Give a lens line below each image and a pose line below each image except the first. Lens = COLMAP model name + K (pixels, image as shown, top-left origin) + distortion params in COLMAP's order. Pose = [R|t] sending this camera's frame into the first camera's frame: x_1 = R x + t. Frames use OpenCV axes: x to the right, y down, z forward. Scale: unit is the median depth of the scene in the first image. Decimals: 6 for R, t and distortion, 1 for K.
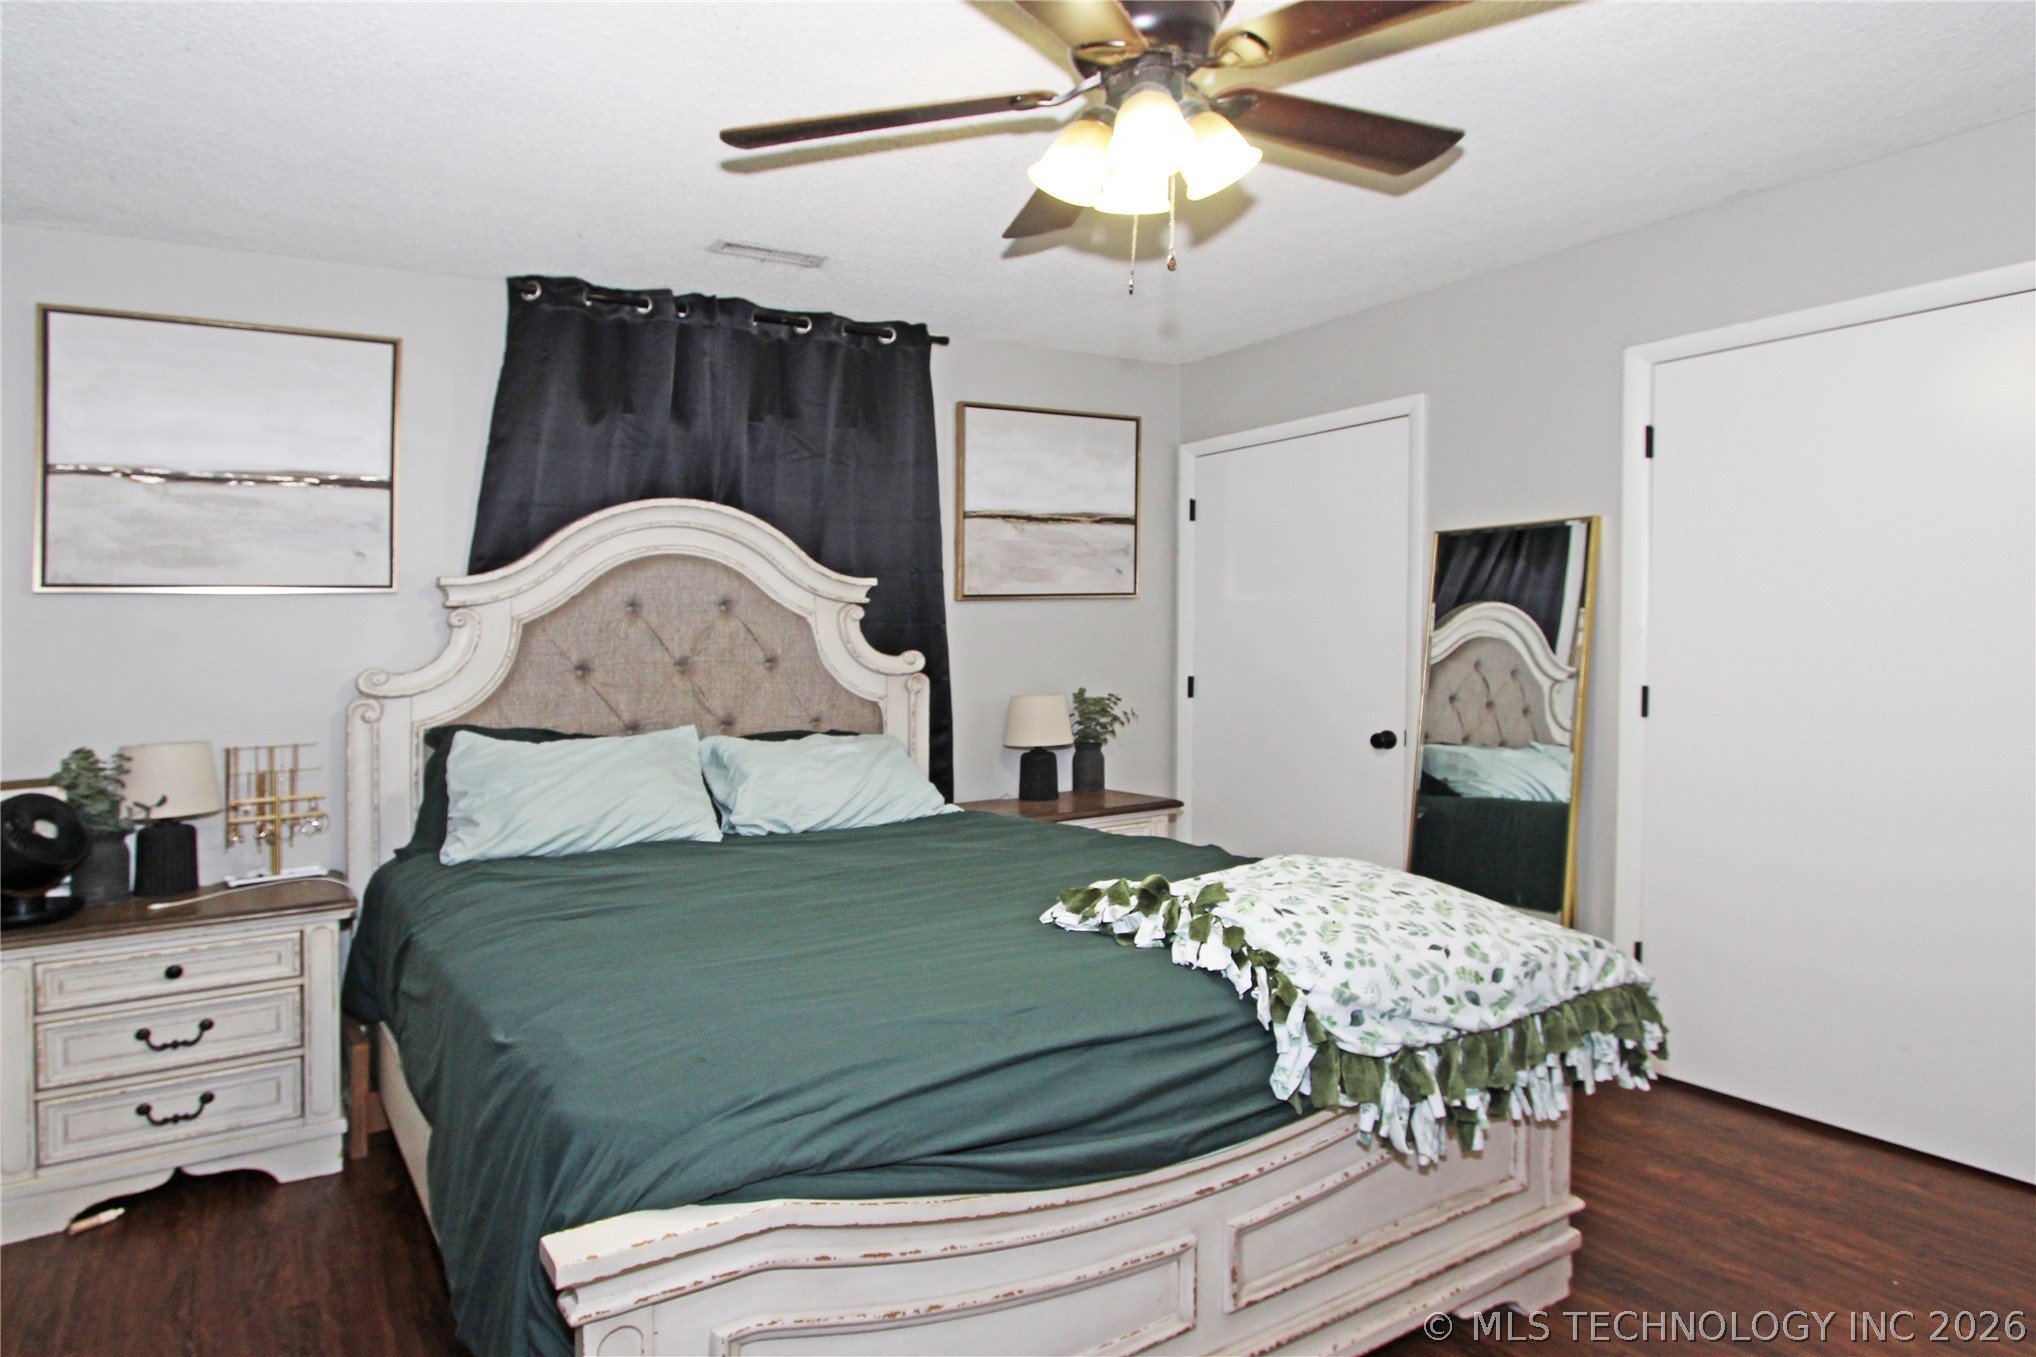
lens RADIAL K [[937.2, 0, 1017.7], [0, 937.2, 633.0], [0, 0, 1]] dist [-0.000403, -0.000332]
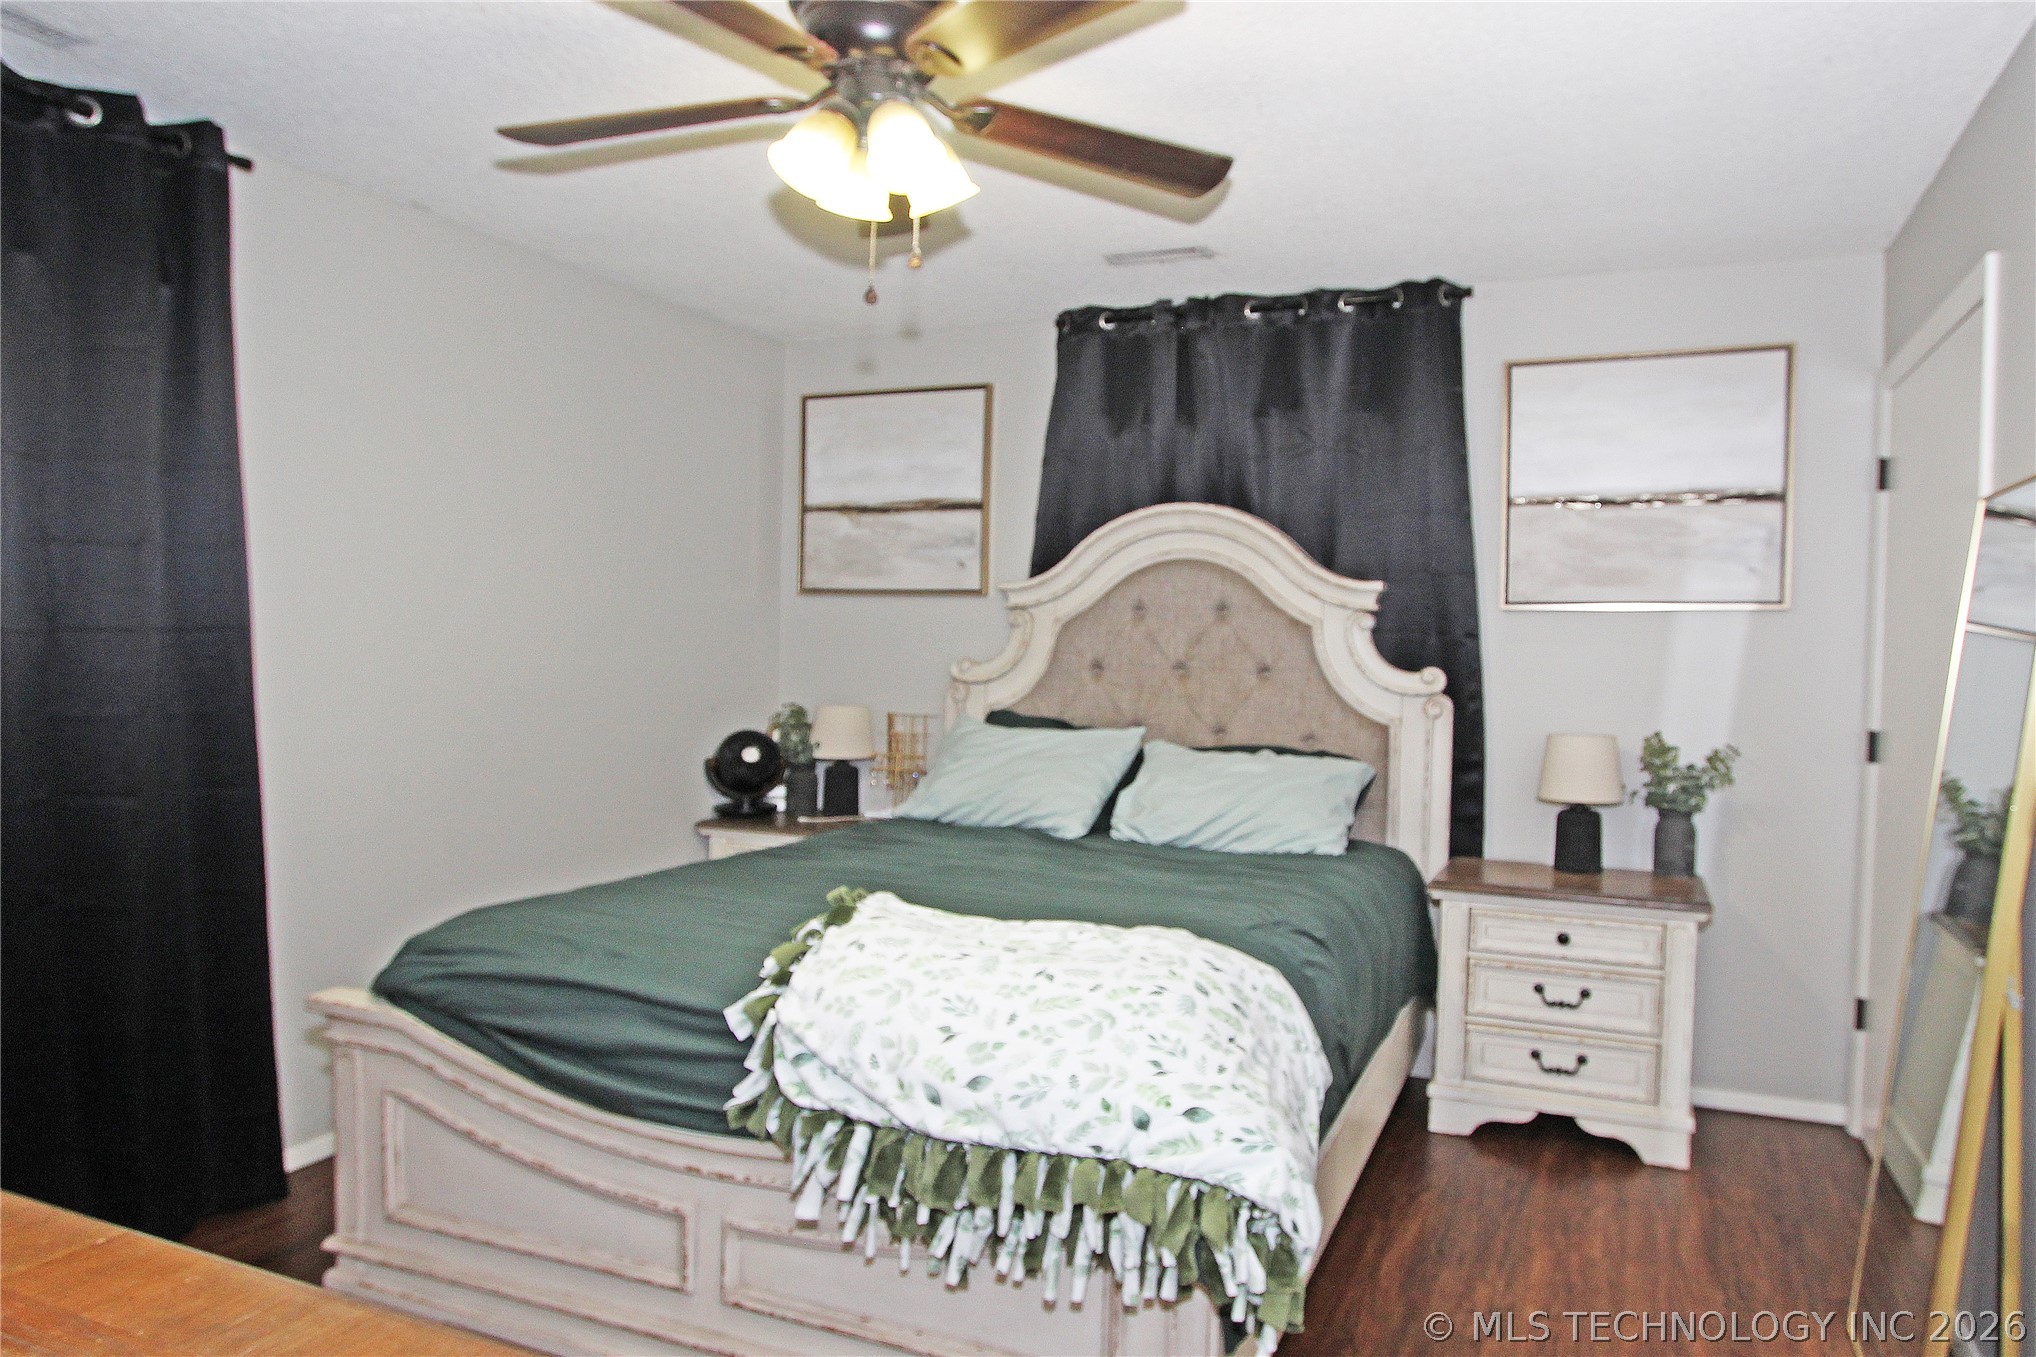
lens RADIAL K [[1038.1, 0, 1084.3], [0, 1038.1, 636.1], [0, 0, 1]] dist [-0.035821, 0.015294]
pose [[0.717730, 0.029267, -0.695706, 0.342398], [-0.038185, 0.999267, 0.002643, -0.000116], [0.695274, 0.024669, 0.718321, 0.134326]]
